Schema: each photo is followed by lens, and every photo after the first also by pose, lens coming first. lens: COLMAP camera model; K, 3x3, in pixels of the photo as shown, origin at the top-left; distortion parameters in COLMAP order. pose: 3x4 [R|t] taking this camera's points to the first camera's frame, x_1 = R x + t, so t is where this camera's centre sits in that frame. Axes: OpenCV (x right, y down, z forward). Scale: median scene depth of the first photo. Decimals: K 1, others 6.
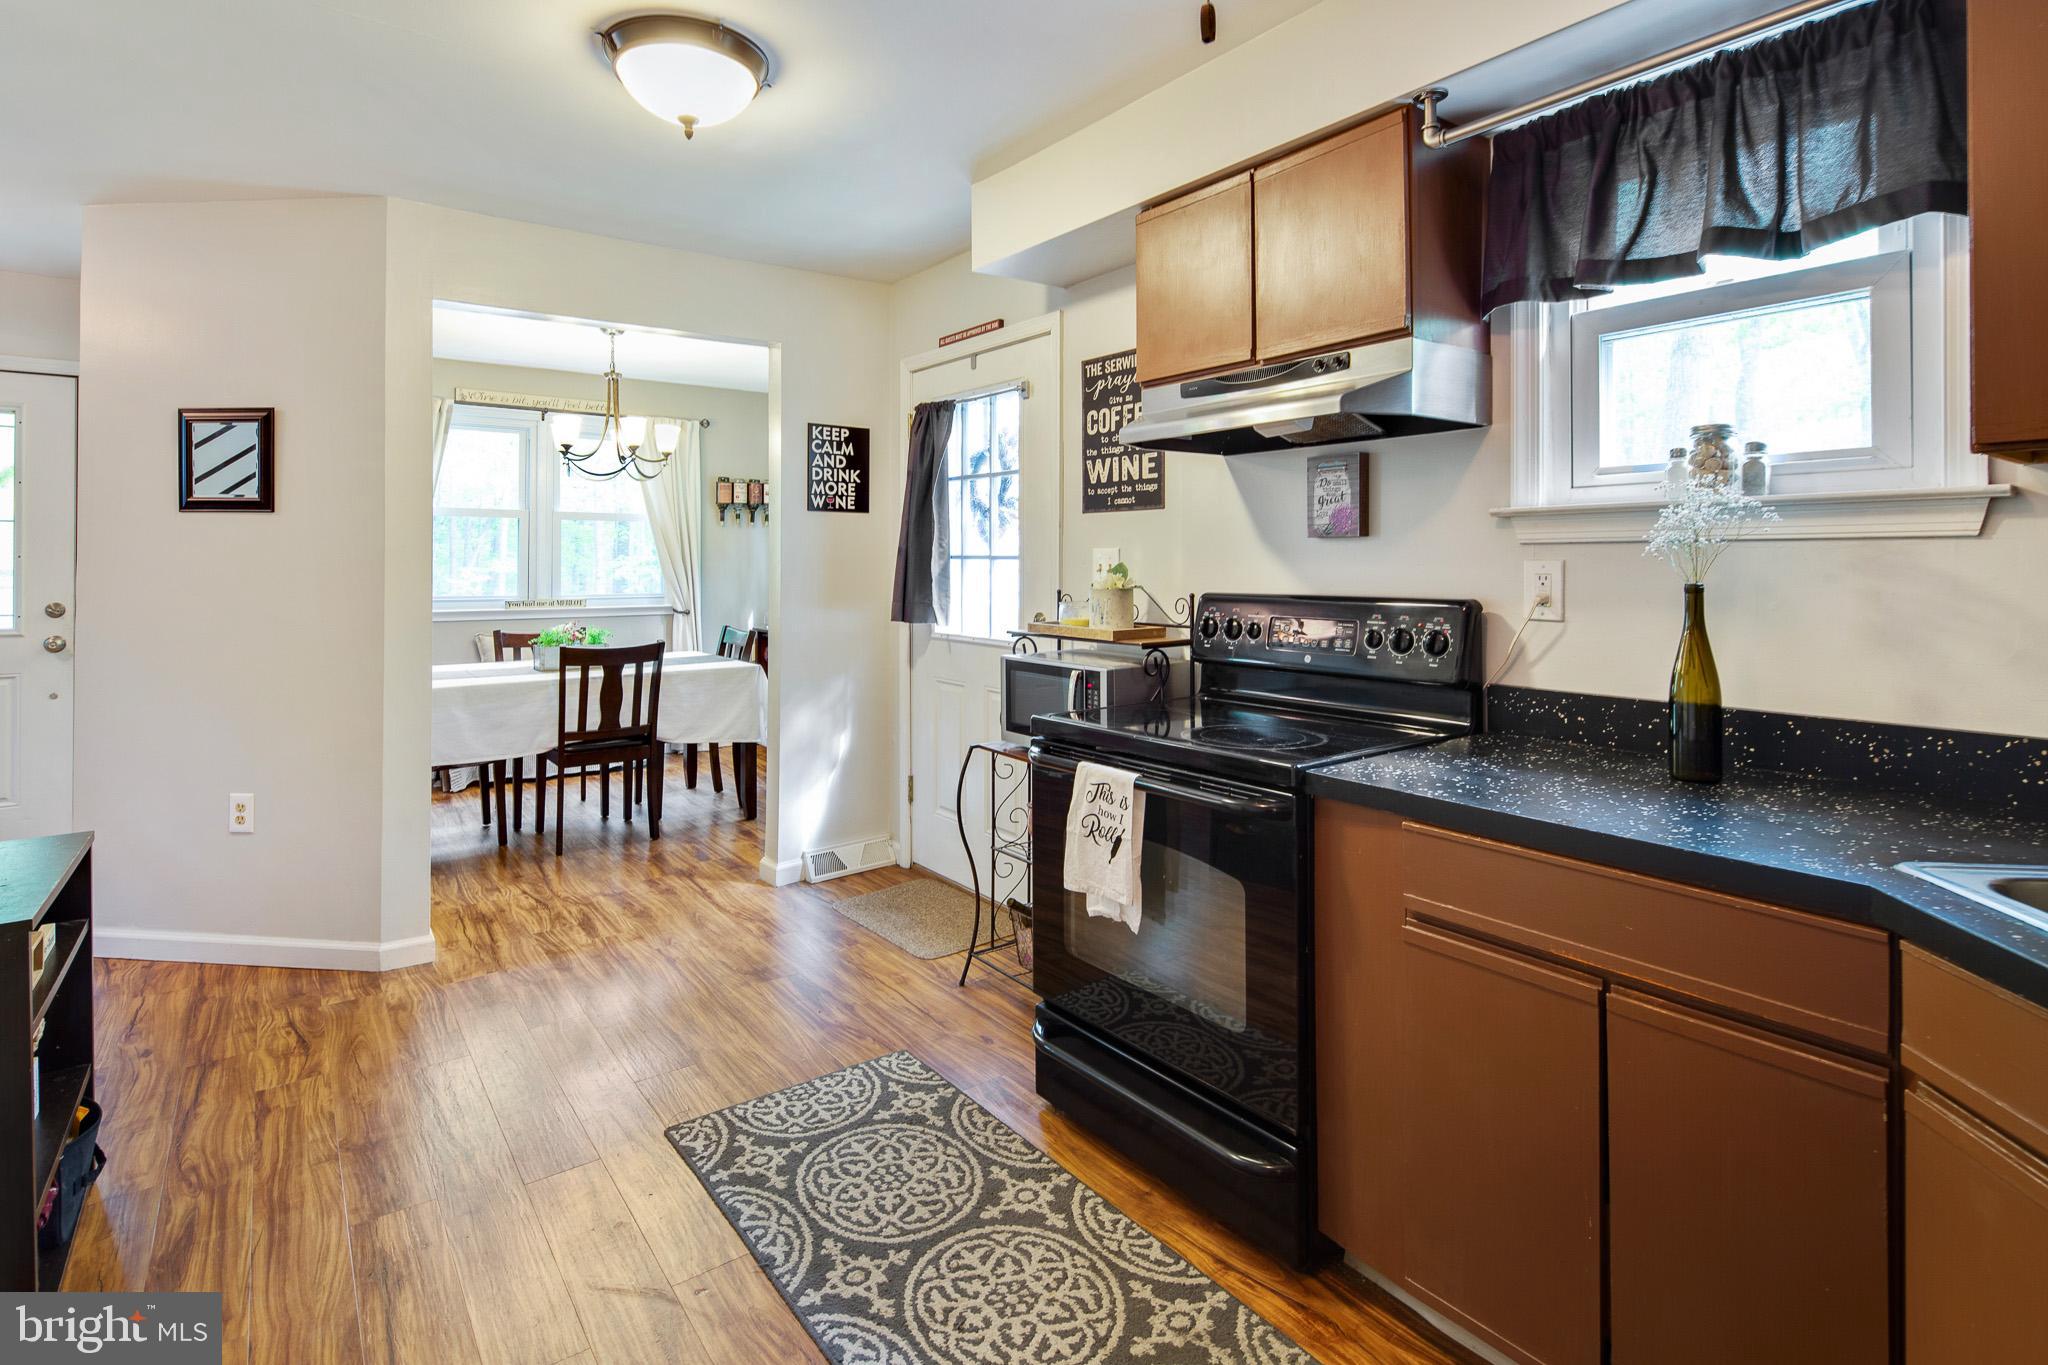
lens RADIAL K [[999.8, 0, 1028.4], [0, 999.8, 552.8], [0, 0, 1]] dist [0.002719, -0.002267]
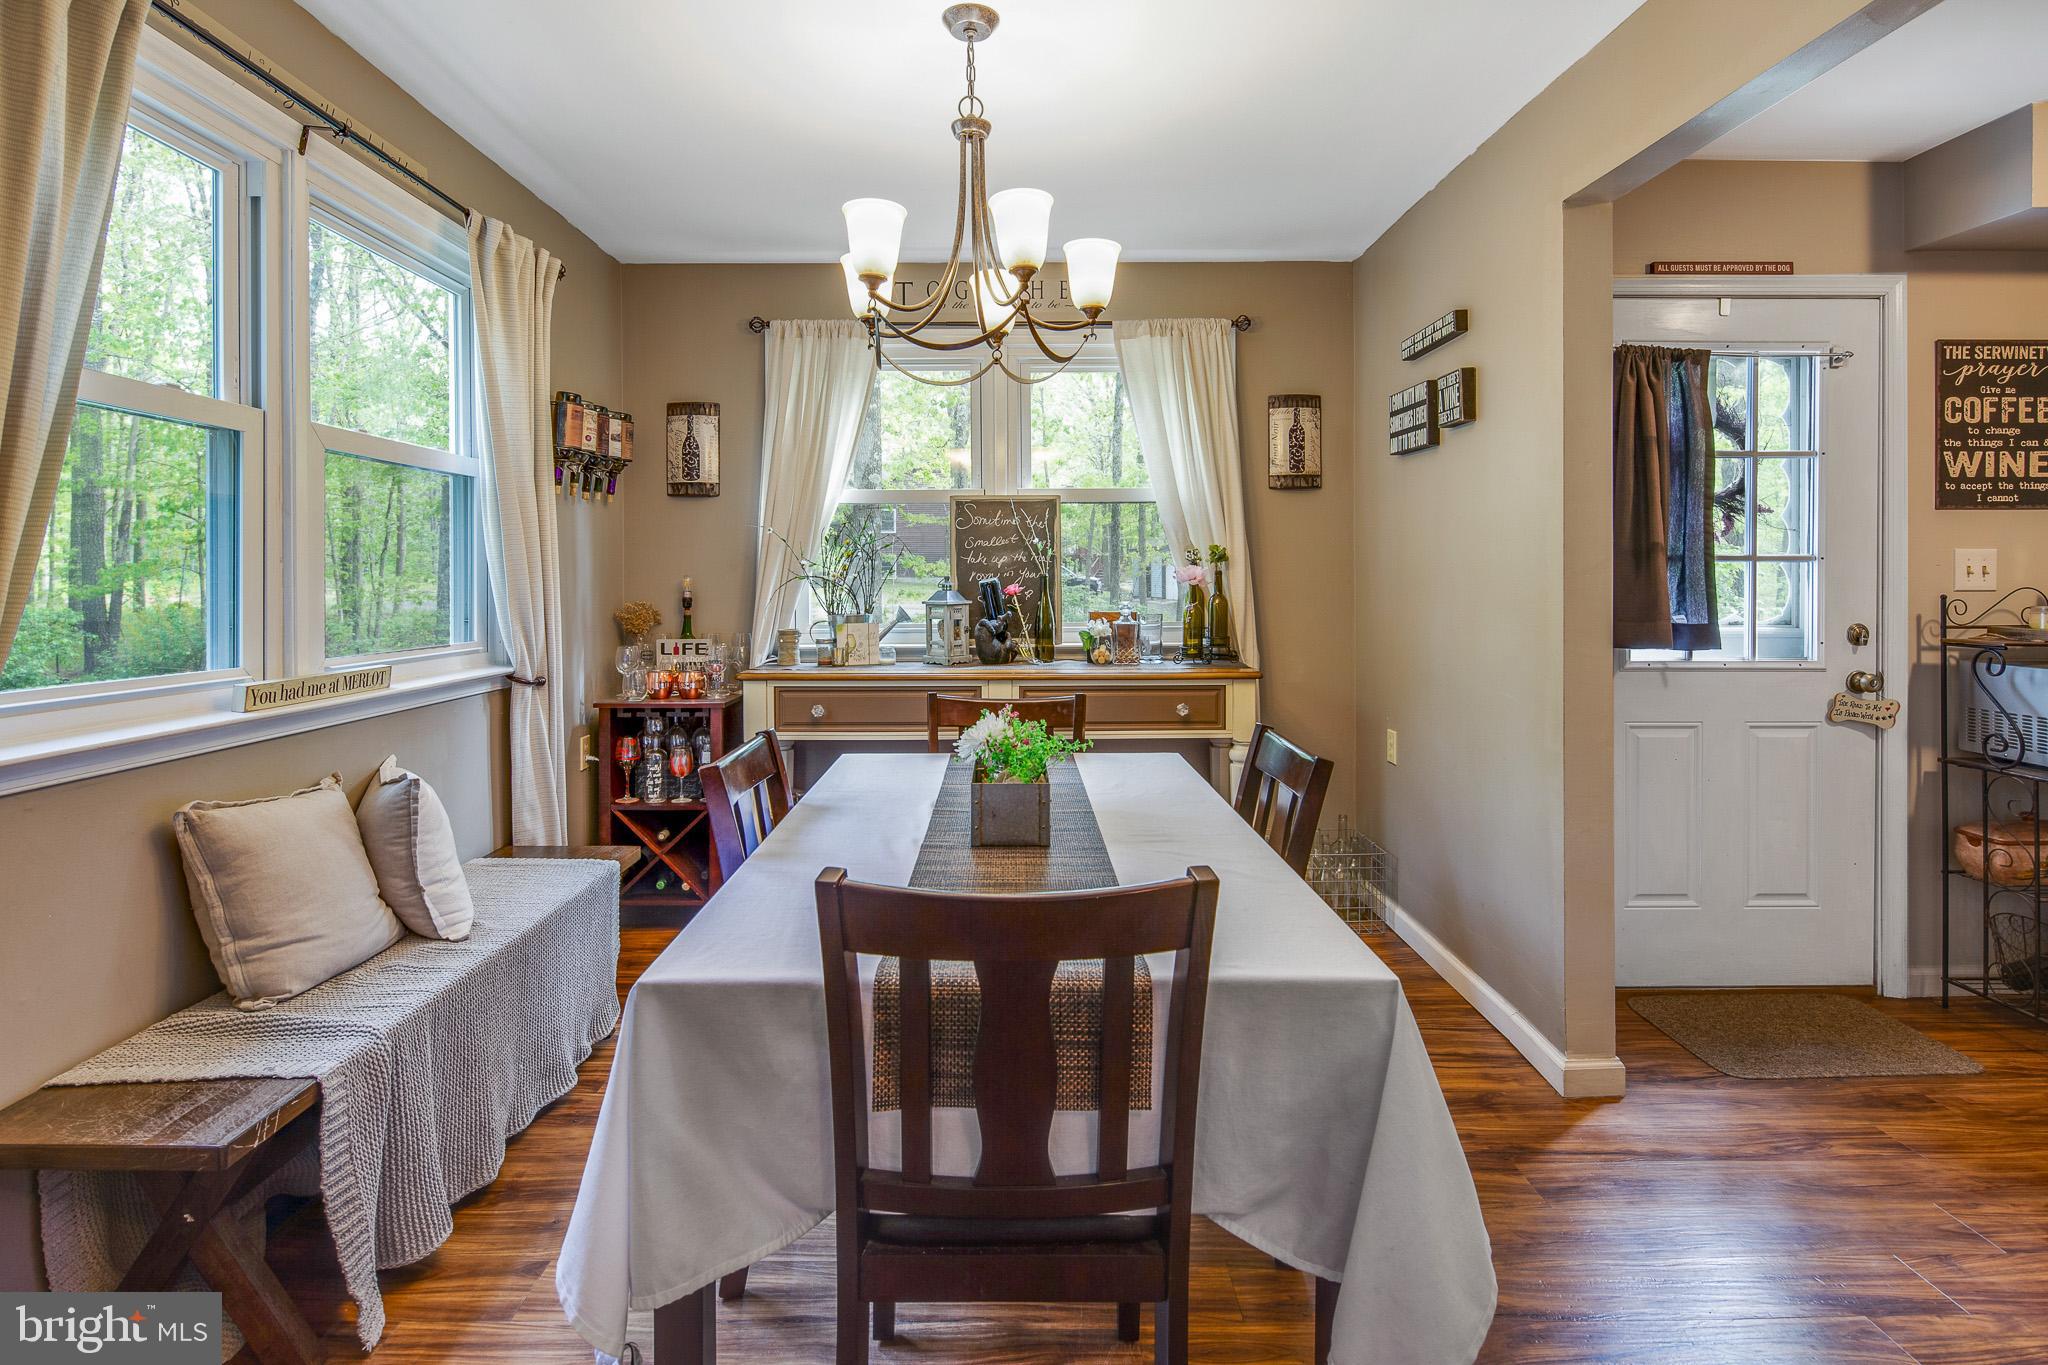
lens RADIAL K [[977.8, 0, 1033.2], [0, 977.8, 578.9], [0, 0, 1]] dist [0.000432, -0.000033]
pose [[0.593129, -0.003798, 0.805098, -1.171186], [-0.001739, 0.999981, 0.005998, 0.019681], [-0.805106, -0.004957, 0.593111, 1.168862]]
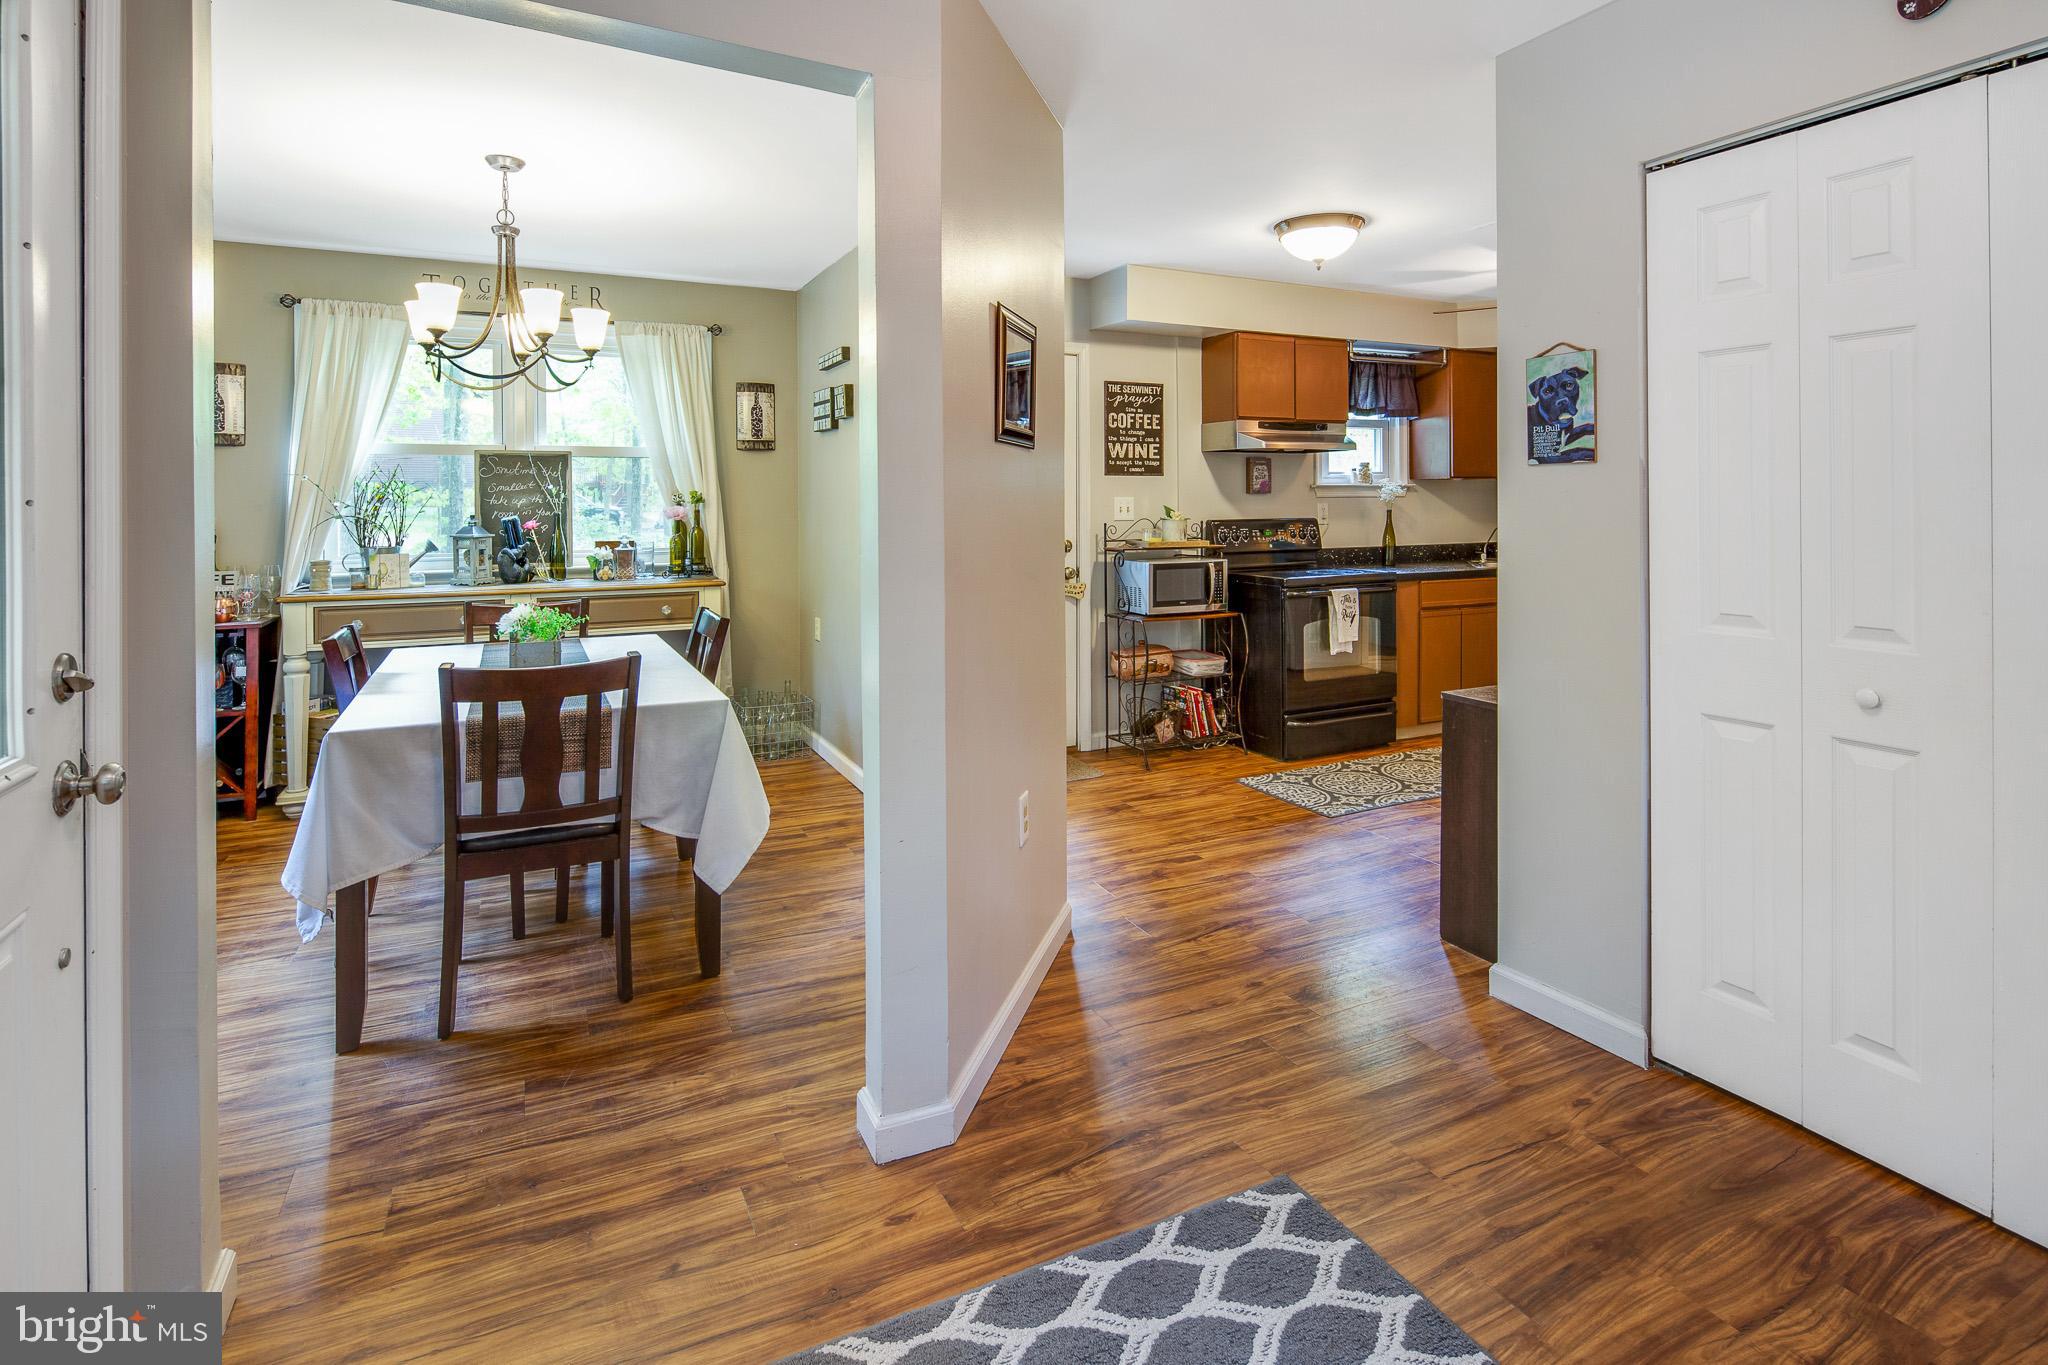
lens RADIAL K [[999.8, 0, 1010.7], [0, 999.8, 500.4], [0, 0, 1]] dist [0.002719, -0.002267]
pose [[0.197809, 0.000943, 0.980240, -1.601396], [-0.001199, 0.999999, -0.000721, 0.002137], [-0.980240, -0.001033, 0.197810, 0.857867]]
